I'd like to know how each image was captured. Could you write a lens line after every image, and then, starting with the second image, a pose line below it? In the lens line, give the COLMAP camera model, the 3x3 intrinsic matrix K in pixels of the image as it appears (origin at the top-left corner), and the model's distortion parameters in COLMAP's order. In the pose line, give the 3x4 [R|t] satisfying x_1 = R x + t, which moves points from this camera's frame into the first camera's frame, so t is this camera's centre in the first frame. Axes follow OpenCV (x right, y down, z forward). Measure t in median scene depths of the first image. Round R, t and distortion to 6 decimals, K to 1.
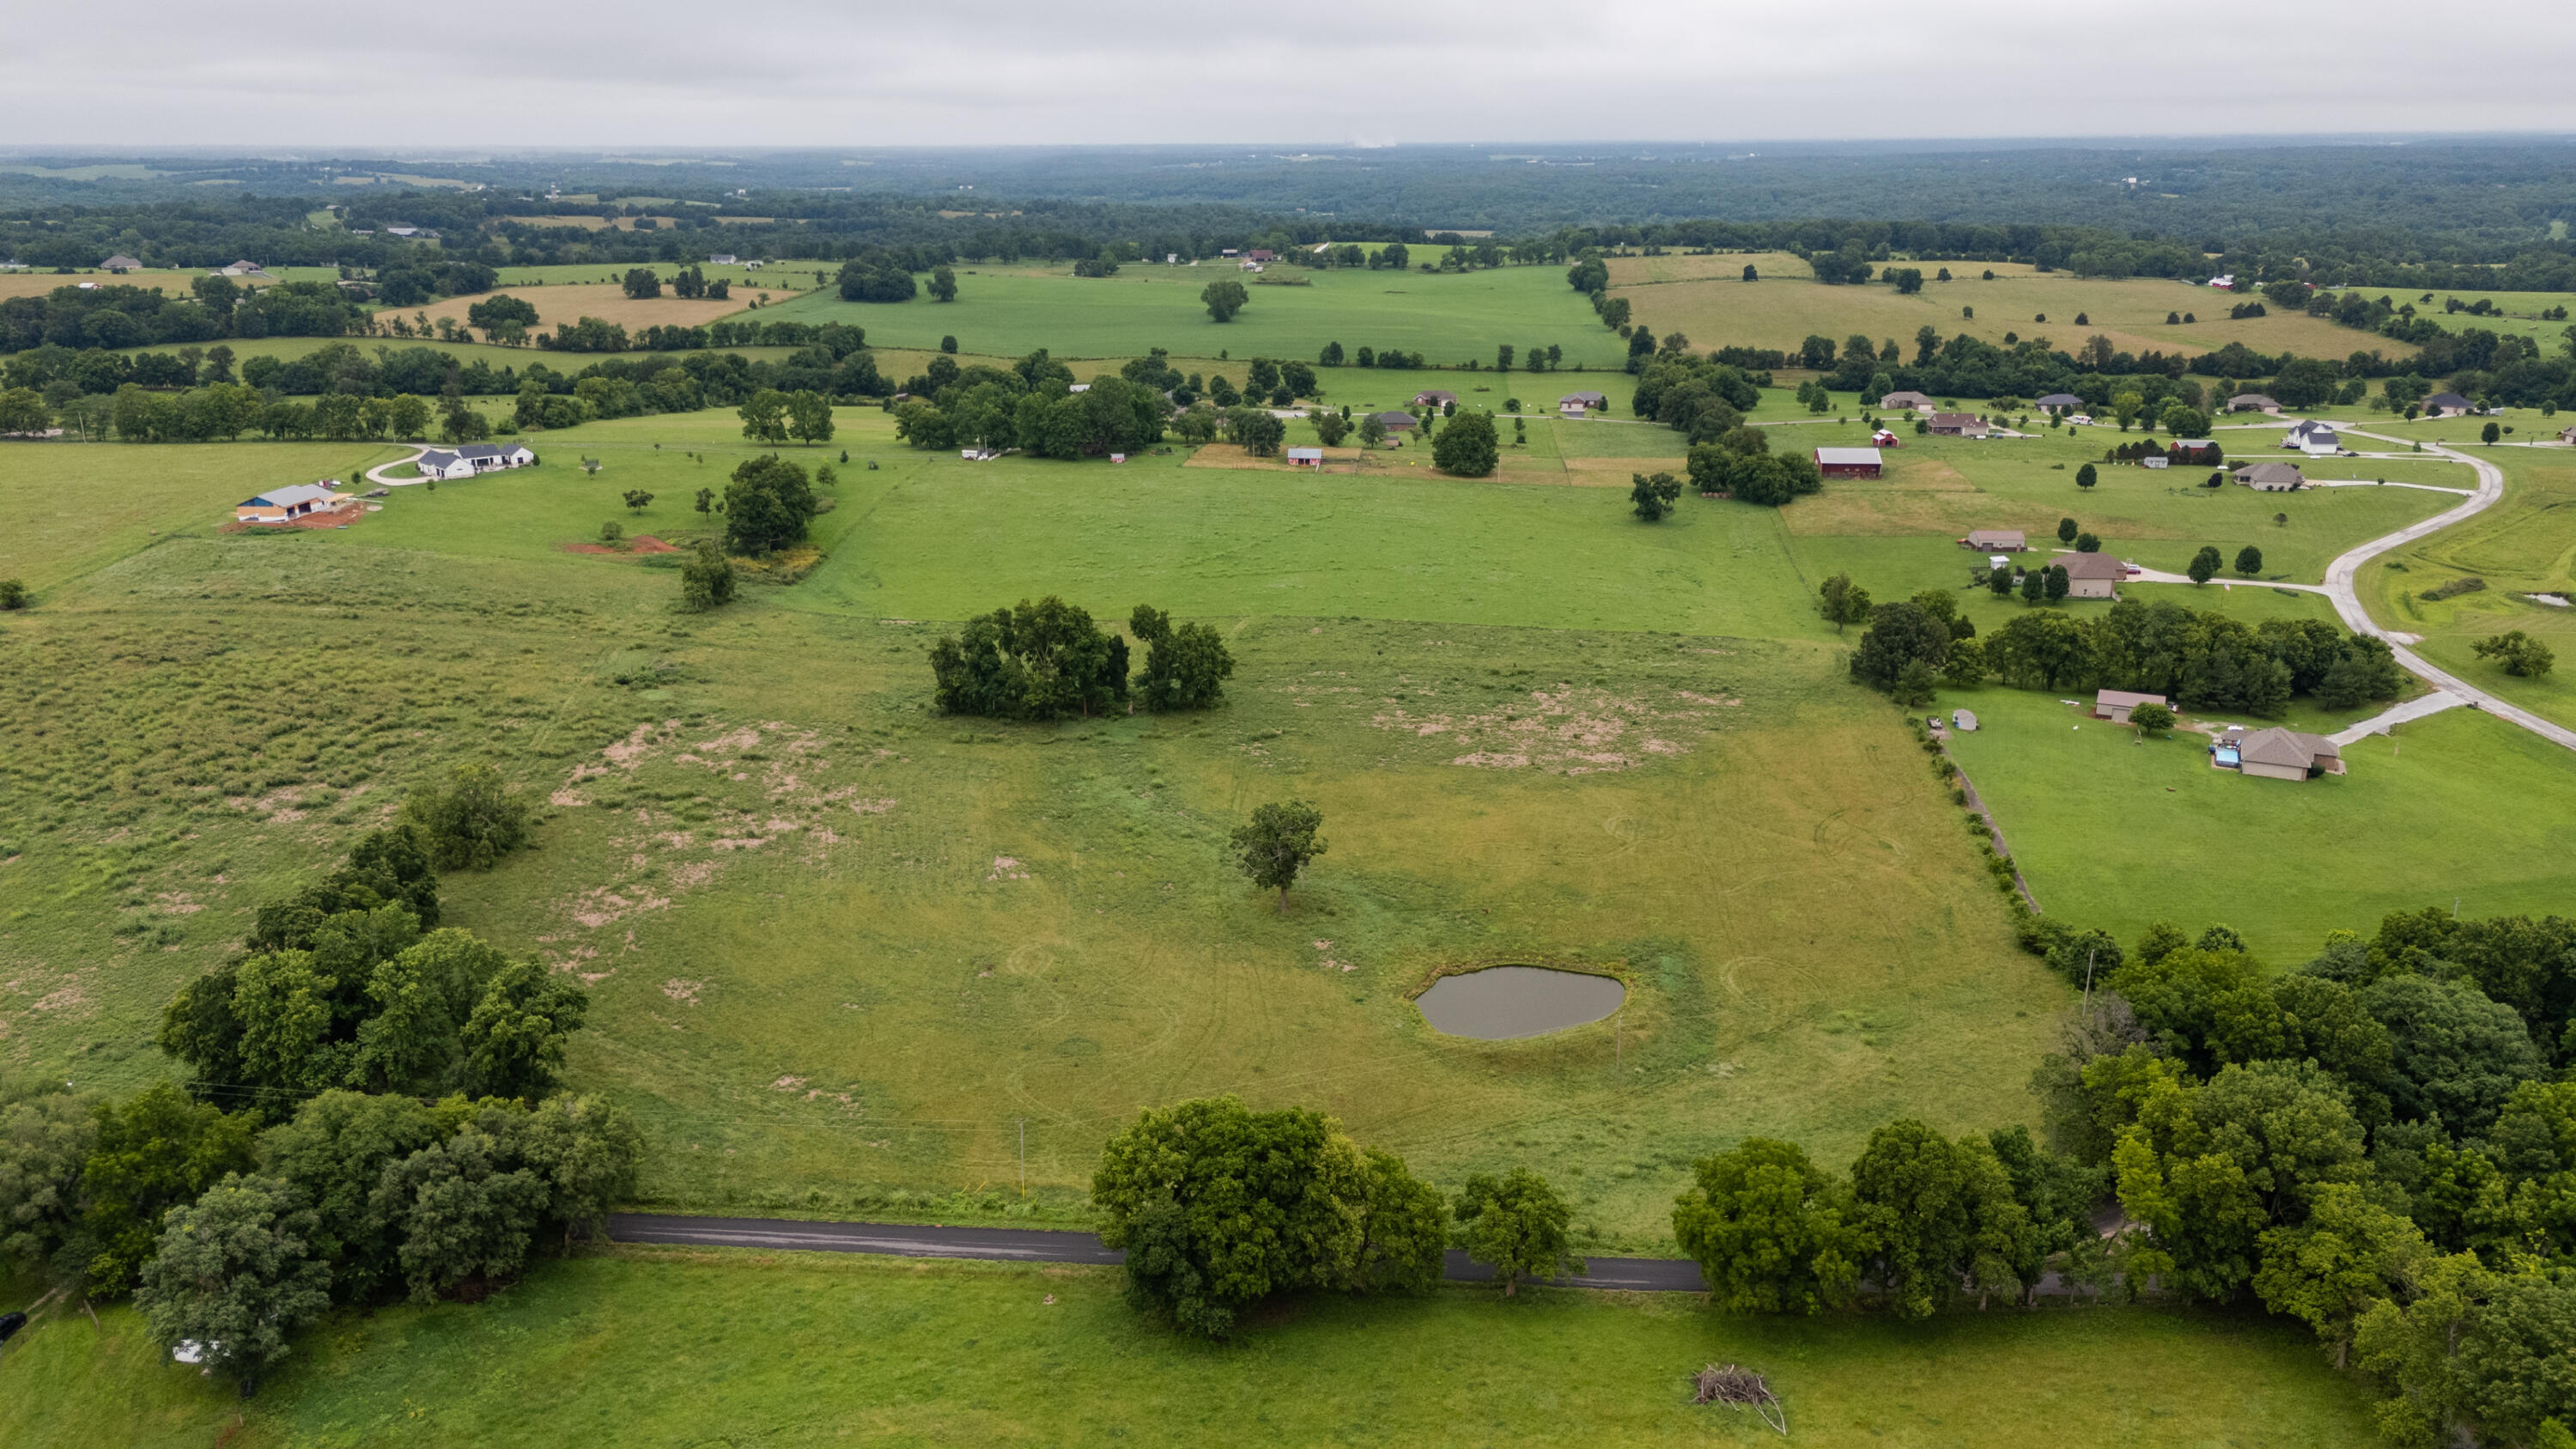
lens RADIAL K [[1890.1, 0, 1287.6], [0, 1890.1, 736.1], [0, 0, 1]] dist [0.071522, -0.068133]
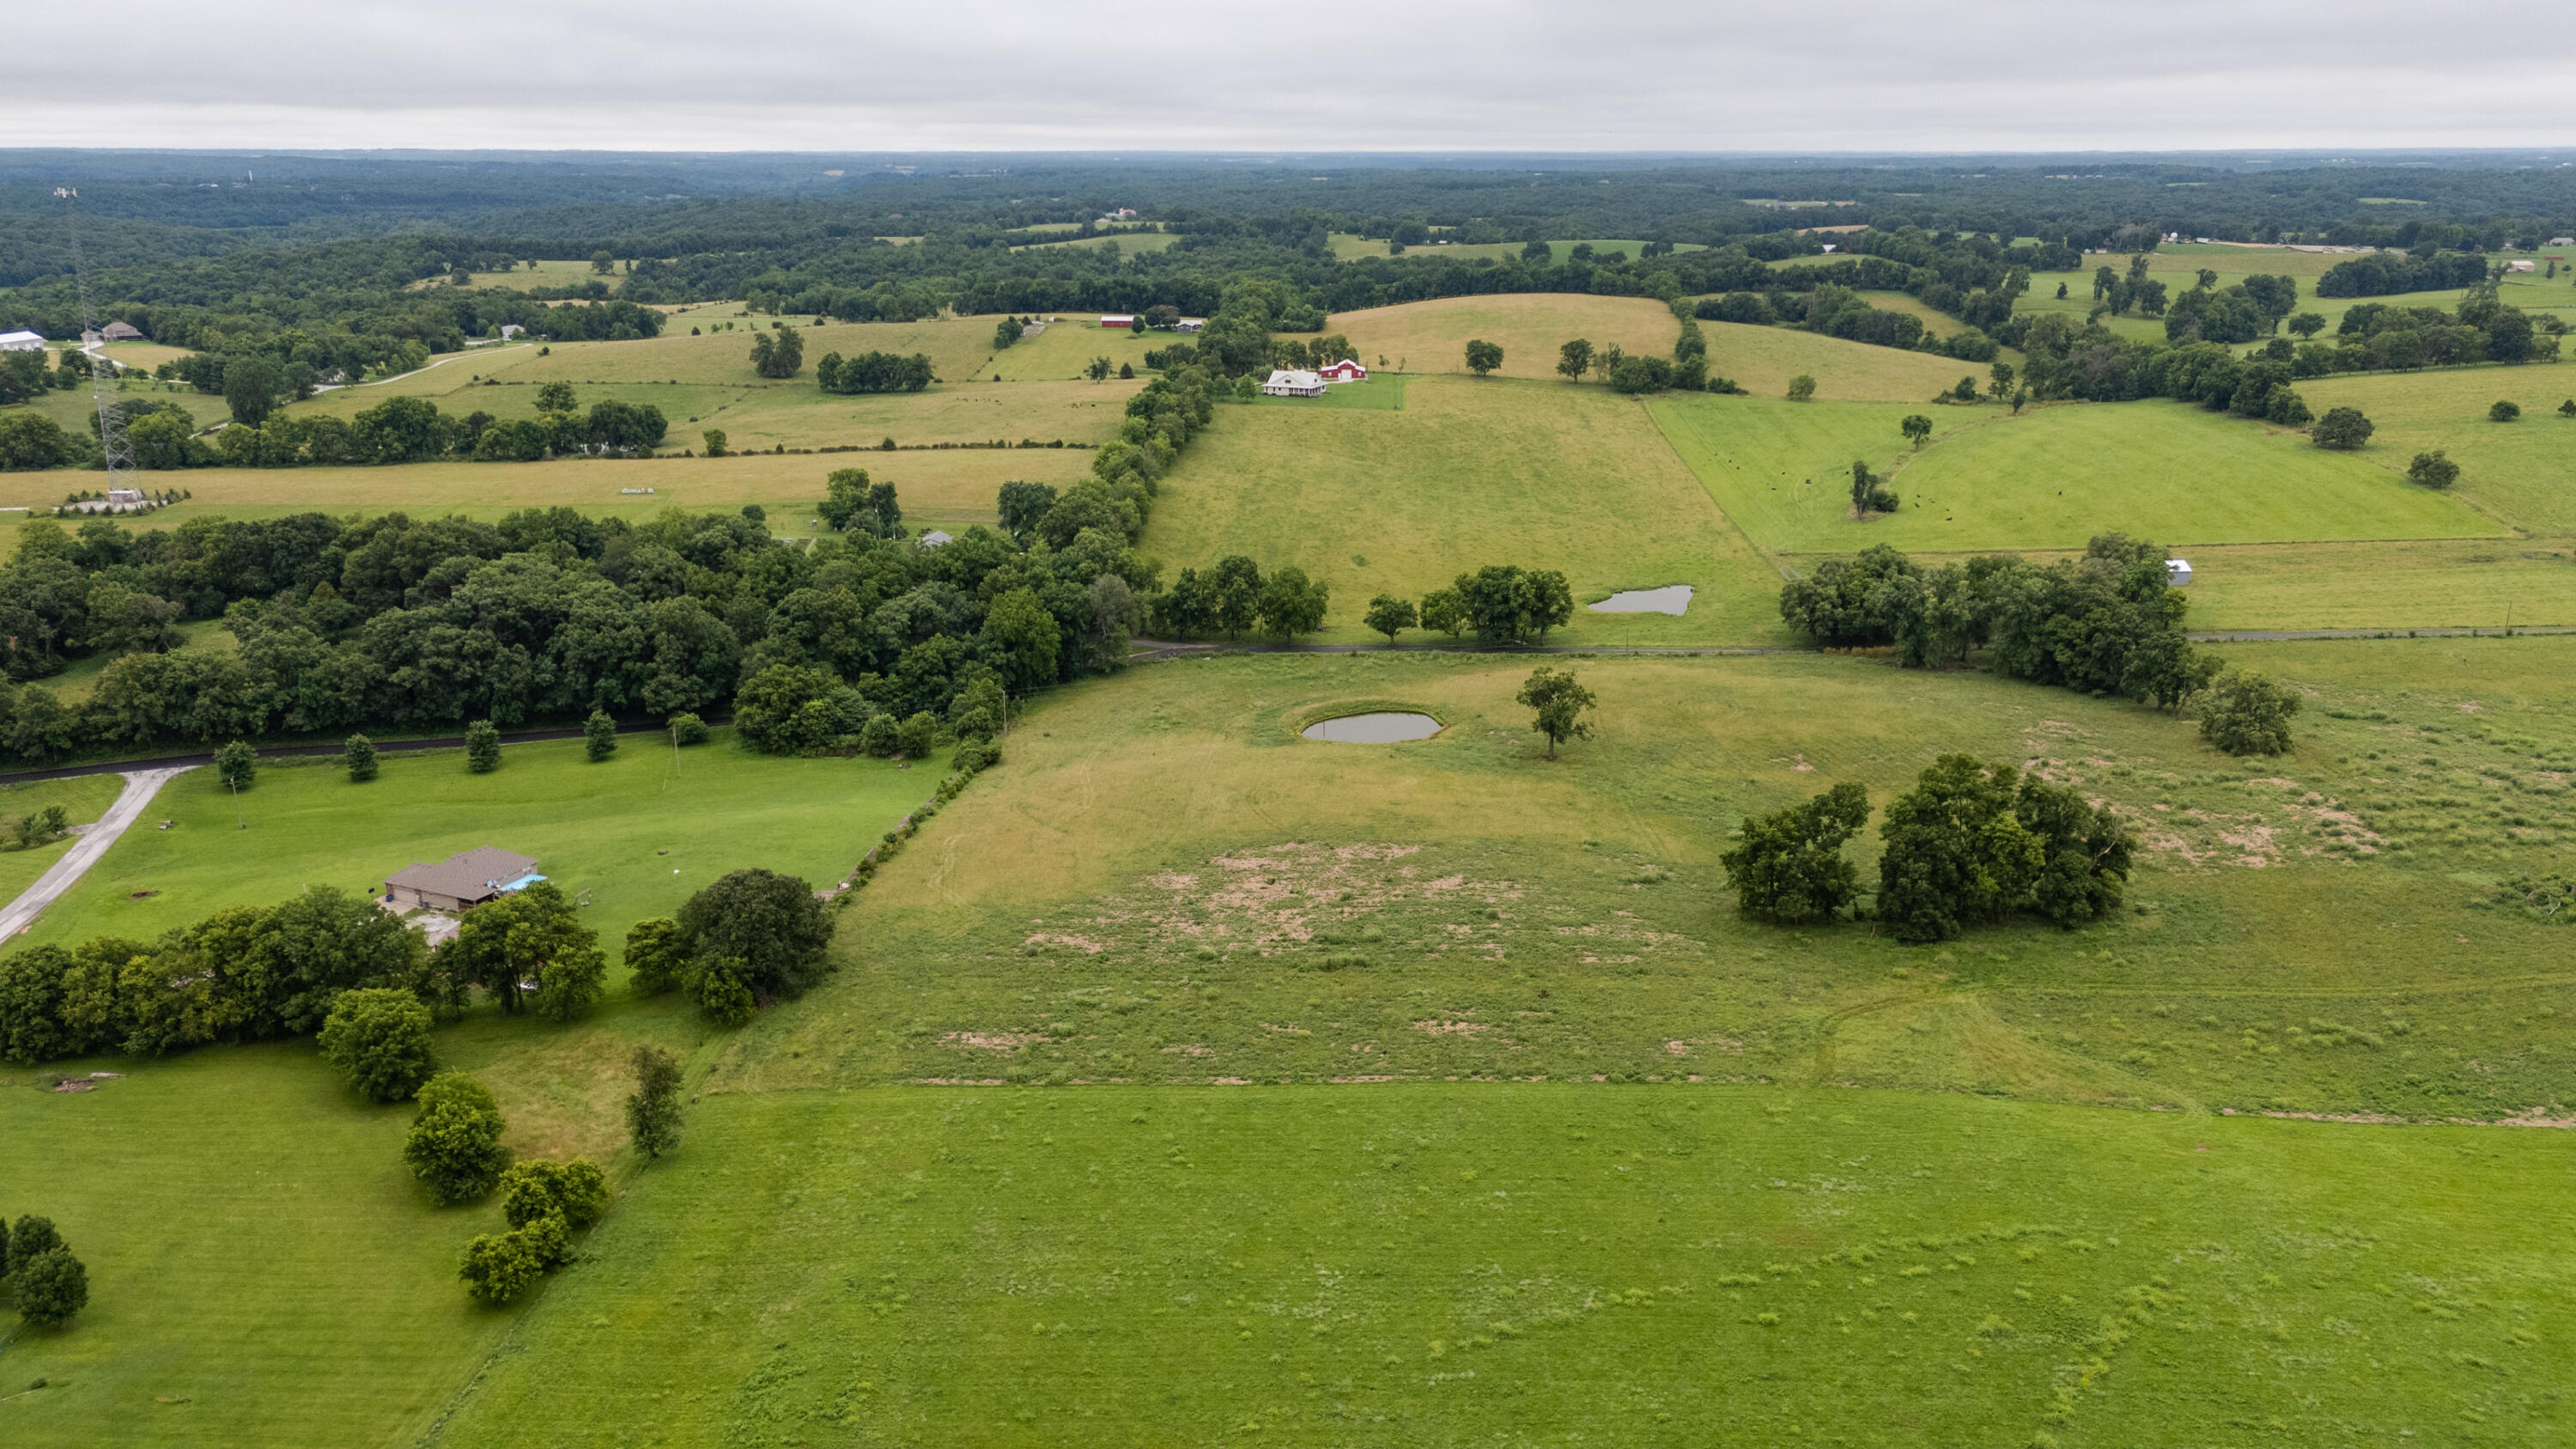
lens RADIAL K [[1890.1, 0, 1290.0], [0, 1890.1, 717.5], [0, 0, 1]] dist [0.071522, -0.068133]
pose [[-0.999679, 0.013358, -0.021546, 0.131324], [-0.001118, 0.825858, 0.563876, -0.425843], [0.025326, 0.563719, -0.825578, 1.334576]]
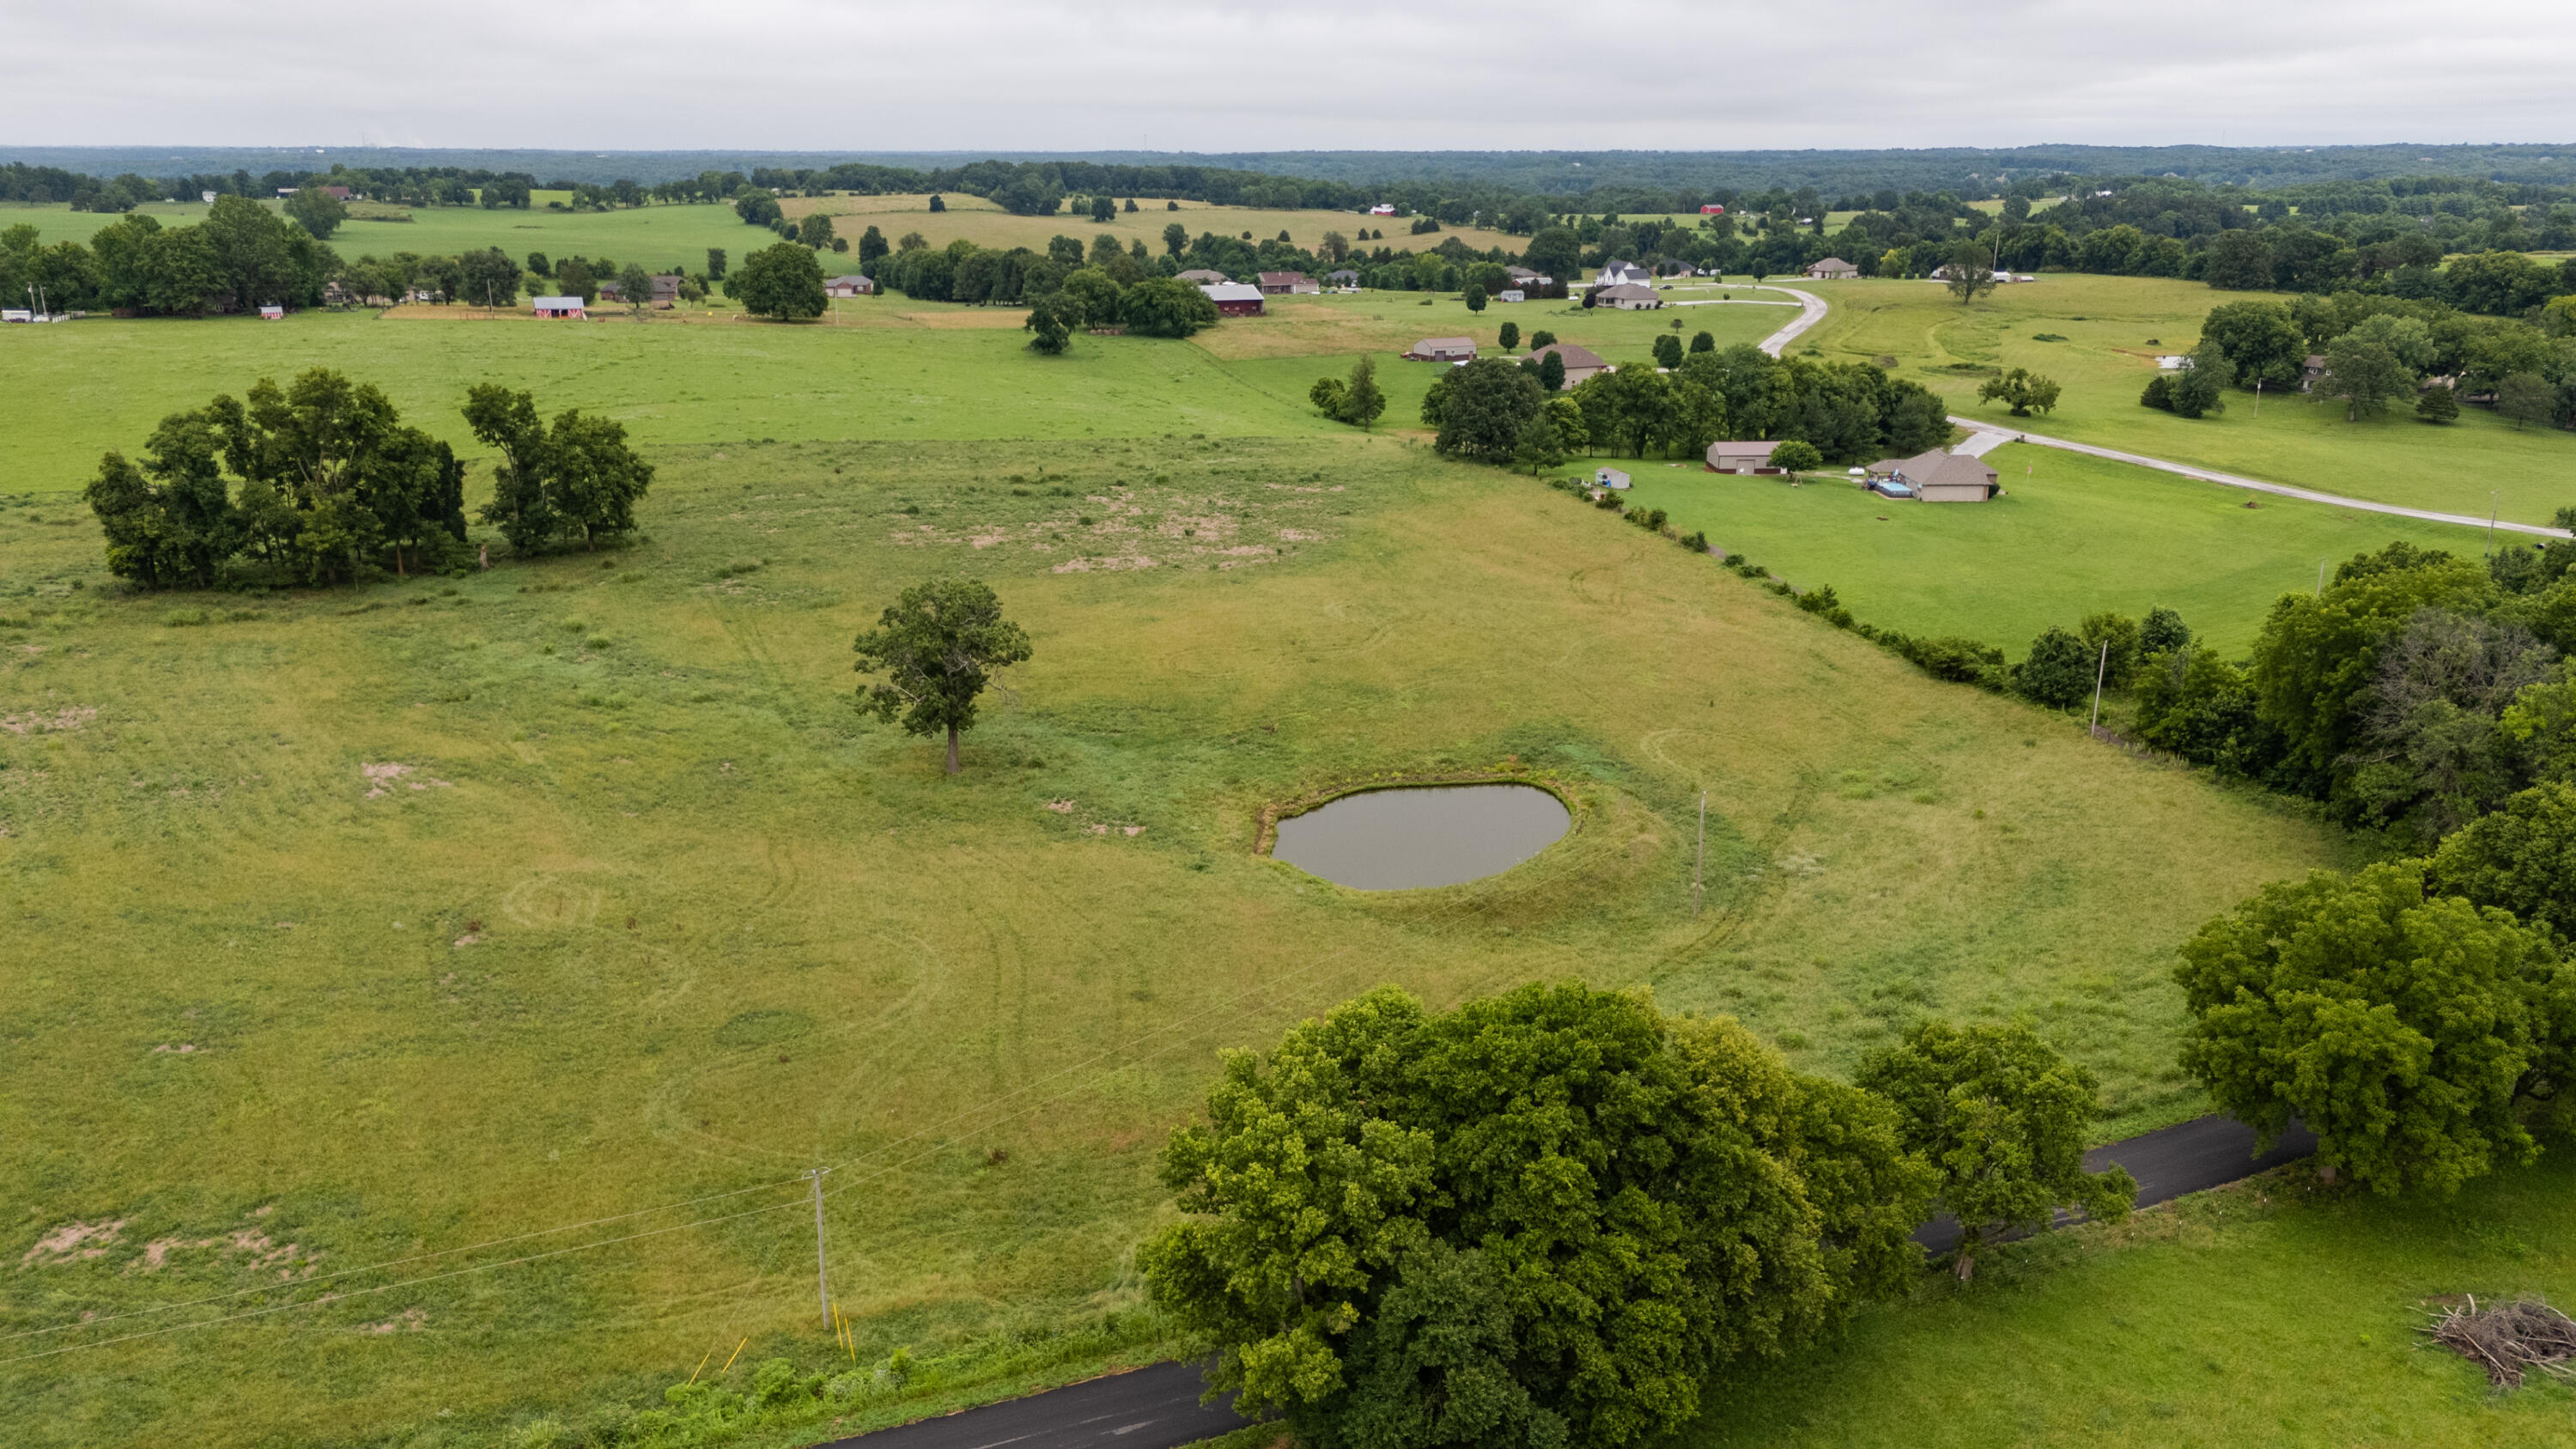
lens RADIAL K [[1890.1, 0, 1295.7], [0, 1890.1, 751.5], [0, 0, 1]] dist [0.071522, -0.068133]
pose [[0.893535, -0.129573, 0.429891, -0.103663], [0.130256, 0.991085, 0.027985, 0.054739], [-0.429685, 0.030991, 0.902447, 0.279005]]
